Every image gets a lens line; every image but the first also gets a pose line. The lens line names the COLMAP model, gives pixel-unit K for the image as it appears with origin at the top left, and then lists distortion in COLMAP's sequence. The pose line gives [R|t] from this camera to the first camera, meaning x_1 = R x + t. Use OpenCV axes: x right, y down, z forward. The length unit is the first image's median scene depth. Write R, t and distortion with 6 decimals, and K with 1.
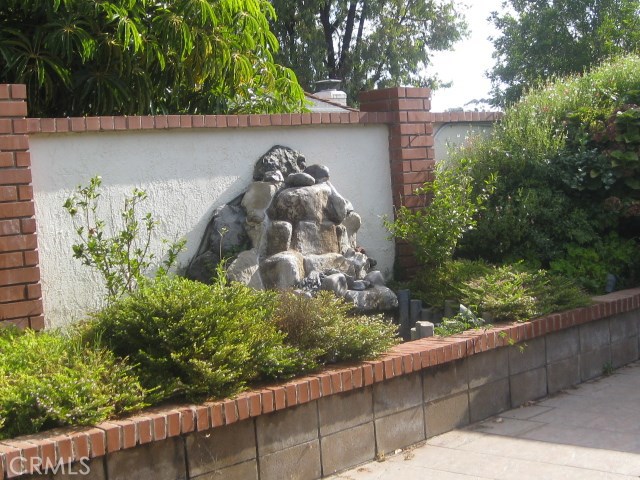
lens RADIAL K [[1065.6, 0, 320.3], [0, 1065.6, 264.3], [0, 0, 1]] dist [-0.151682, 0.107673]
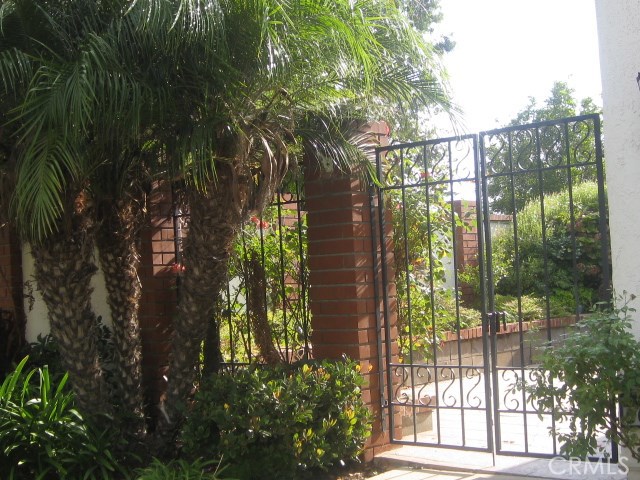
lens RADIAL K [[1065.6, 0, 320.3], [0, 1065.6, 264.3], [0, 0, 1]] dist [-0.151682, 0.107673]
pose [[0.999214, 0.013507, 0.037257, -0.227065], [-0.009544, 0.994474, -0.104552, 0.129371], [-0.038463, 0.104114, 0.993821, -0.752959]]
